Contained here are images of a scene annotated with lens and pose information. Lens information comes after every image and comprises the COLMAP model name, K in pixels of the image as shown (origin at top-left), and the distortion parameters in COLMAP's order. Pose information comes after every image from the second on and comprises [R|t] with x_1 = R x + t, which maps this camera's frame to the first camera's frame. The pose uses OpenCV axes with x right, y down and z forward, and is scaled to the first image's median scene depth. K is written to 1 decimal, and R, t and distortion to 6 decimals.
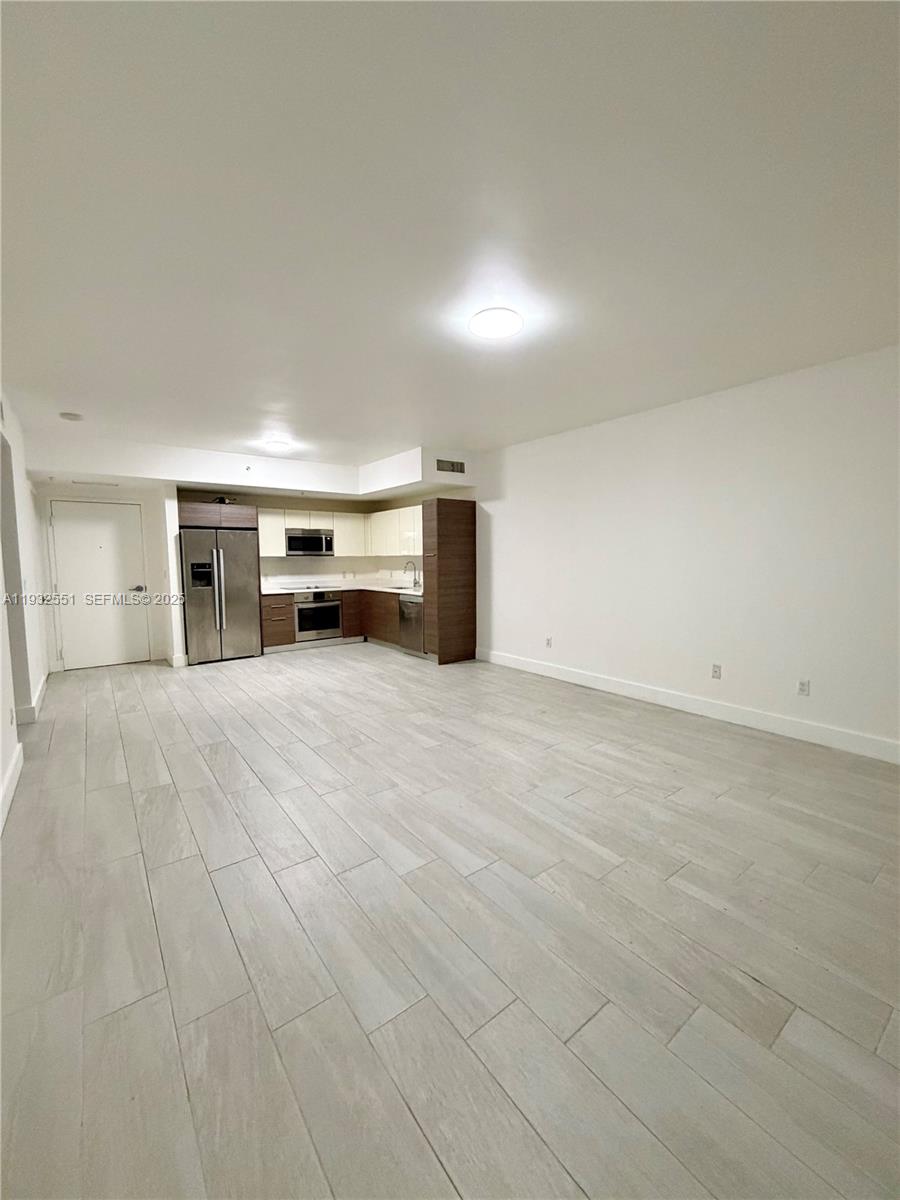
lens RADIAL K [[478.6, 0, 449.1], [0, 478.6, 586.9], [0, 0, 1]] dist [-0.001003, -0.000061]
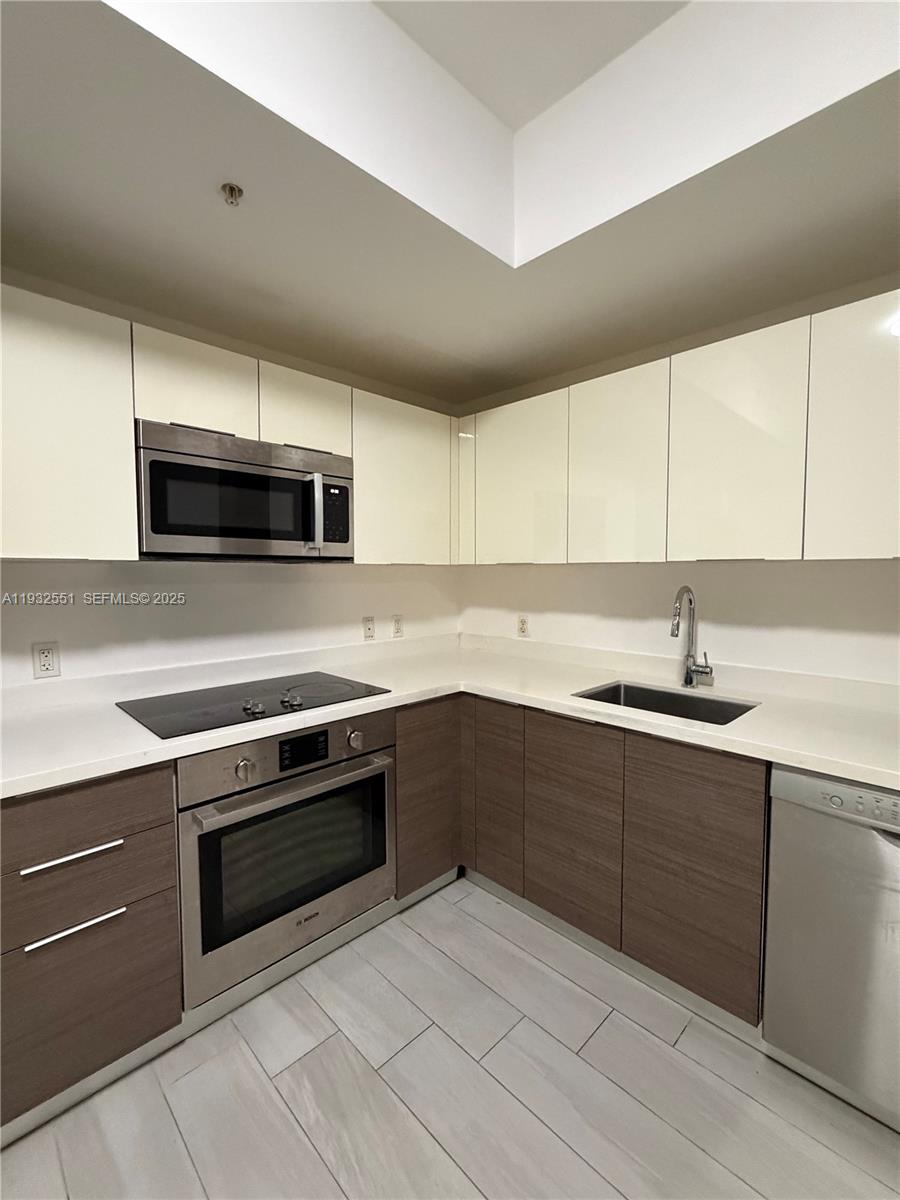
lens RADIAL K [[519.5, 0, 451.3], [0, 519.5, 600.4], [0, 0, 1]] dist [-0.000791, 0.000098]
pose [[0.991328, 0.001206, 0.131405, -0.252483], [-0.000564, 0.999988, -0.004925, -0.048342], [-0.131410, 0.004808, 0.991316, 0.809747]]
